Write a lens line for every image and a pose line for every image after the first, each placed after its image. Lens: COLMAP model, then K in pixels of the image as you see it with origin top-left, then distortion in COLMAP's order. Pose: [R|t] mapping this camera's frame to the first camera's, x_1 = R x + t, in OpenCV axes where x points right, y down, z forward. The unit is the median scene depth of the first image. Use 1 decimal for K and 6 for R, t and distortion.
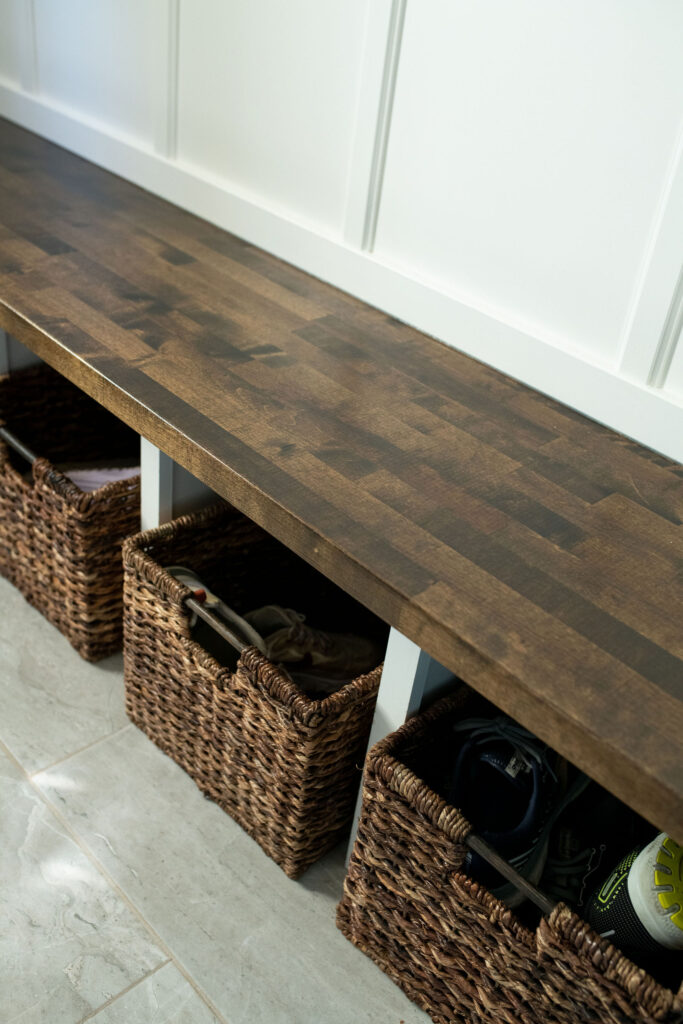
lens RADIAL K [[982.6, 0, 341.5], [0, 982.6, 512.0], [0, 0, 1]] dist [-0.001704, 0.004425]
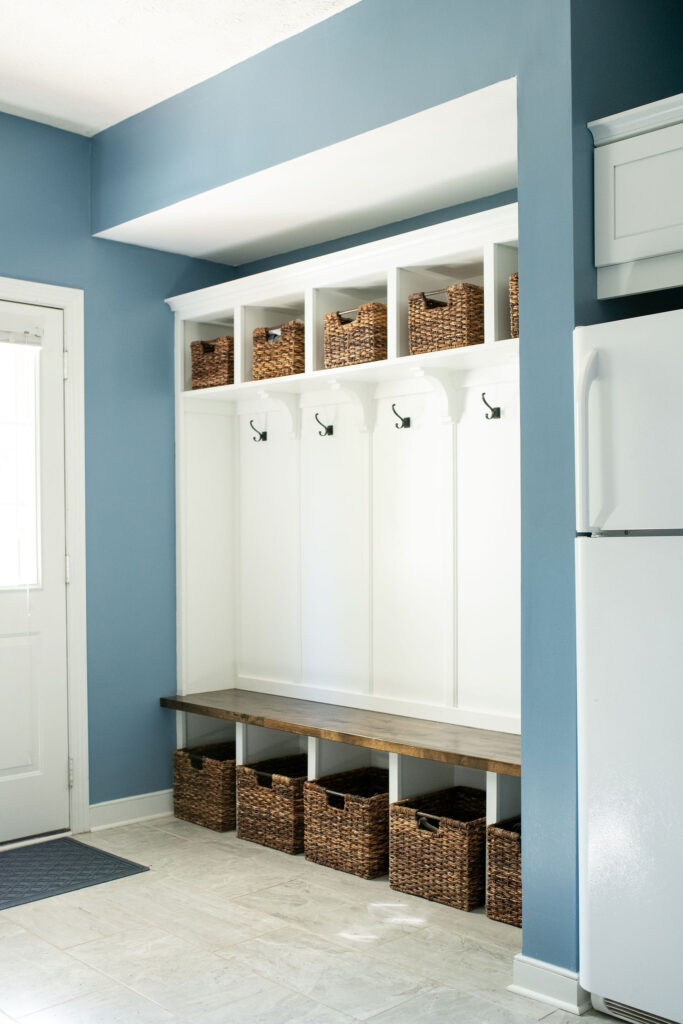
lens RADIAL K [[1083.5, 0, 341.5], [0, 1083.5, 512.0], [0, 0, 1]] dist [-0.006281, -0.000801]
pose [[0.993690, -0.110453, 0.019489, -0.336778], [0.101579, 0.812595, -0.573909, 1.167417], [0.047553, 0.572267, 0.818687, -2.140760]]
